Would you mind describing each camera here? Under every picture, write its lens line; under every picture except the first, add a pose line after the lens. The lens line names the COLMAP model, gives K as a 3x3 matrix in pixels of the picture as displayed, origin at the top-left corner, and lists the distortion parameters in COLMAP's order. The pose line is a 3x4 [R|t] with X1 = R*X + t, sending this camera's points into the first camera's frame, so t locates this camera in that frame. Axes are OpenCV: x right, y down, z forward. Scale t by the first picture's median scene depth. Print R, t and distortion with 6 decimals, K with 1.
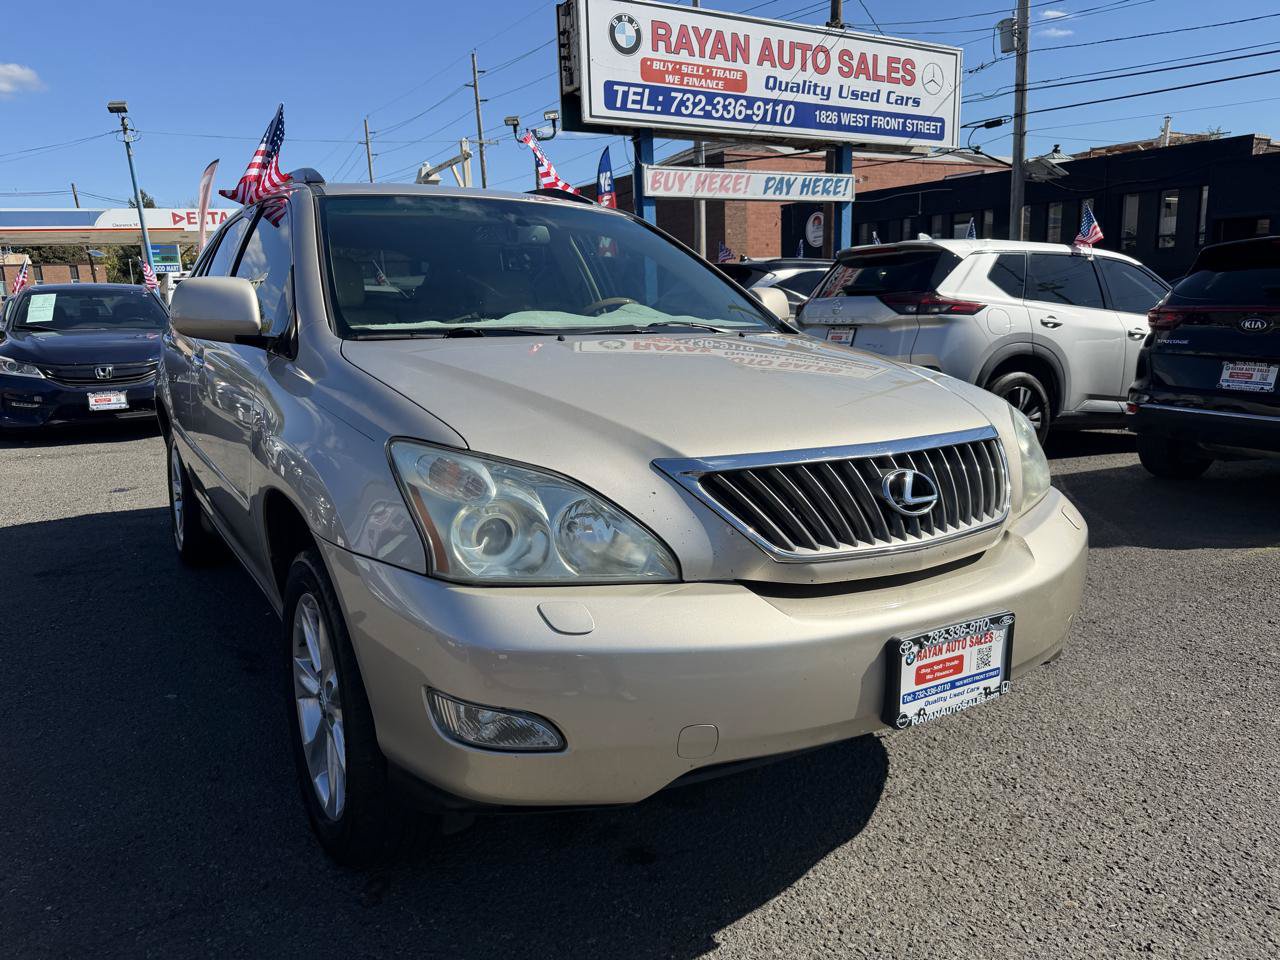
lens RADIAL K [[930.4, 0, 673.7], [0, 930.4, 485.2], [0, 0, 1]] dist [0.047810, -0.074510]
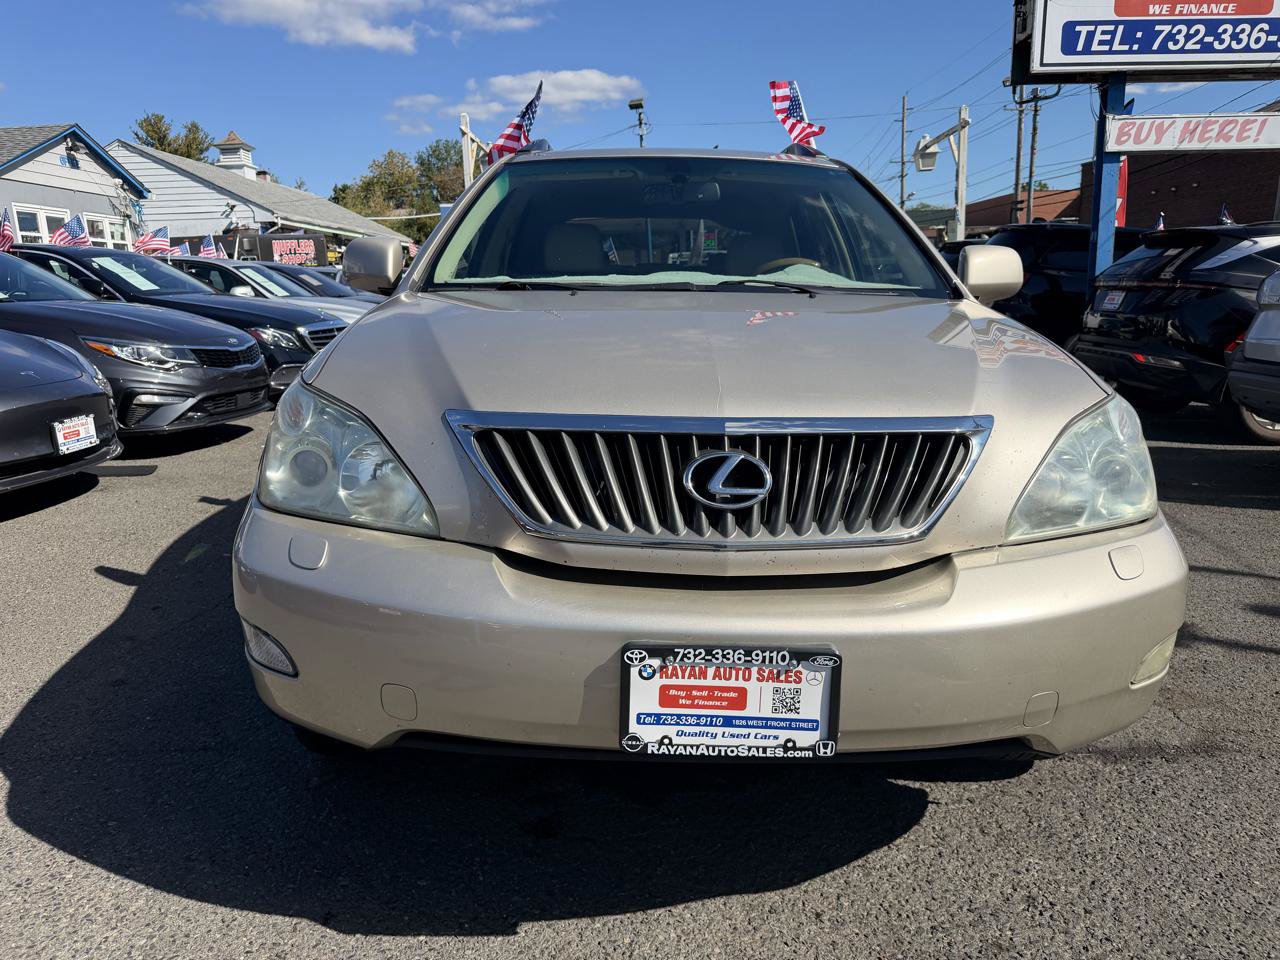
lens RADIAL K [[942.1, 0, 640.0], [0, 942.1, 480.0], [0, 0, 1]] dist [0.043505, -0.043447]
pose [[0.836112, 0.124508, -0.534242, 0.118159], [-0.117863, 0.991931, 0.046715, -0.004085], [0.535747, 0.023908, 0.844040, 0.048901]]
